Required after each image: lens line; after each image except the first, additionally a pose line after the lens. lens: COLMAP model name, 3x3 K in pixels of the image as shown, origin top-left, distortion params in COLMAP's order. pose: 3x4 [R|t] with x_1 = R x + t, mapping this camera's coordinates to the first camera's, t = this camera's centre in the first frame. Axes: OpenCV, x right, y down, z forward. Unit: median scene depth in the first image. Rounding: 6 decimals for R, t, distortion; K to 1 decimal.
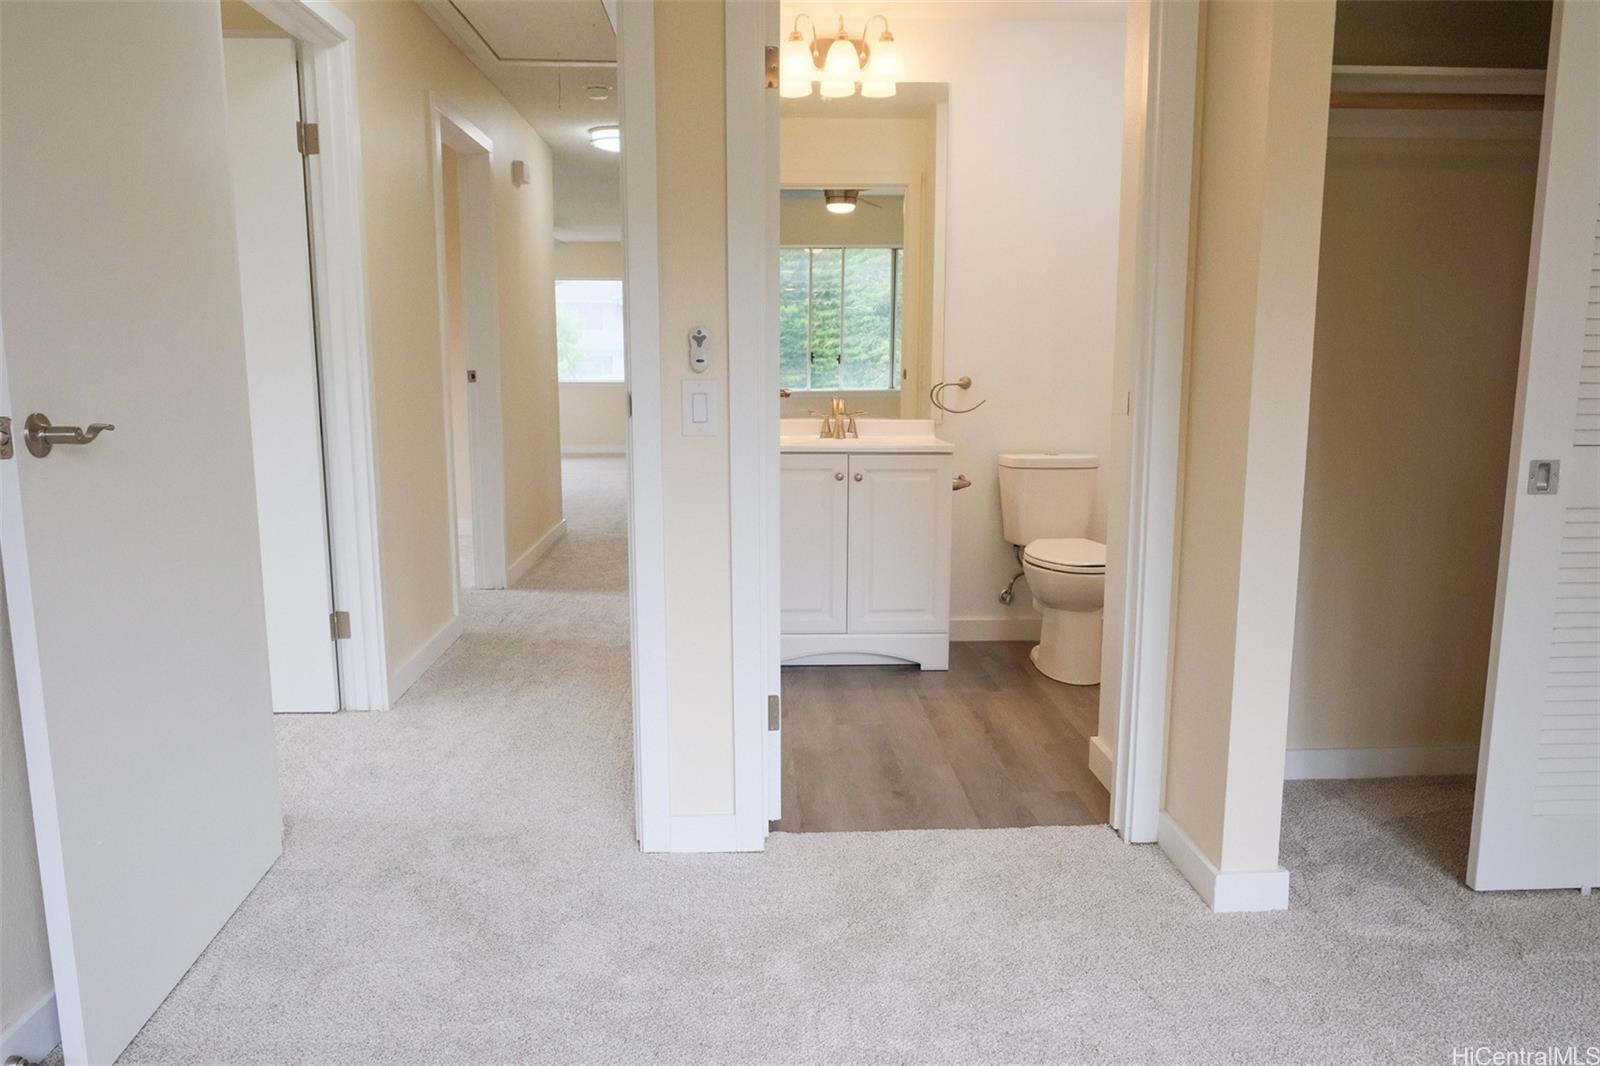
lens RADIAL K [[1147.6, 0, 801.1], [0, 1147.6, 551.4], [0, 0, 1]] dist [-0.010709, -0.001922]
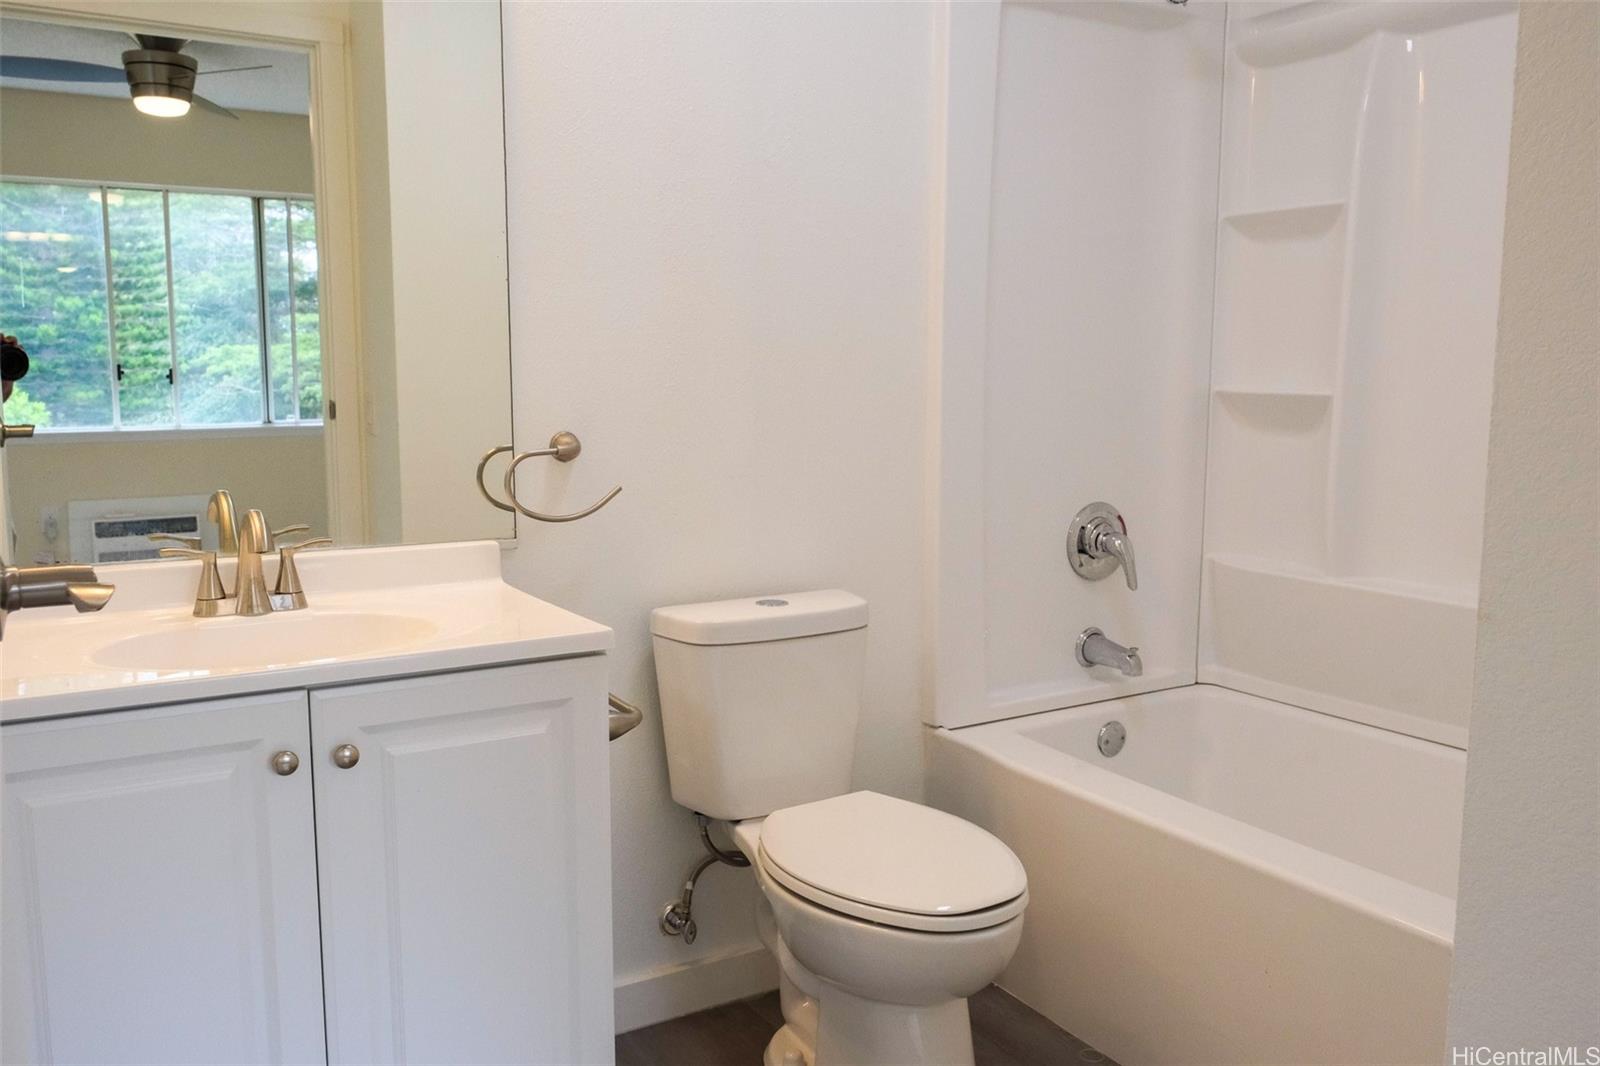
lens RADIAL K [[1248.0, 0, 800.6], [0, 1248.0, 562.9], [0, 0, 1]] dist [-0.002697, -0.004018]
pose [[0.871769, -0.064684, 0.485627, -0.004535], [0.071479, 0.997432, 0.004541, -0.080276], [-0.484674, 0.030753, 0.874154, 0.447854]]
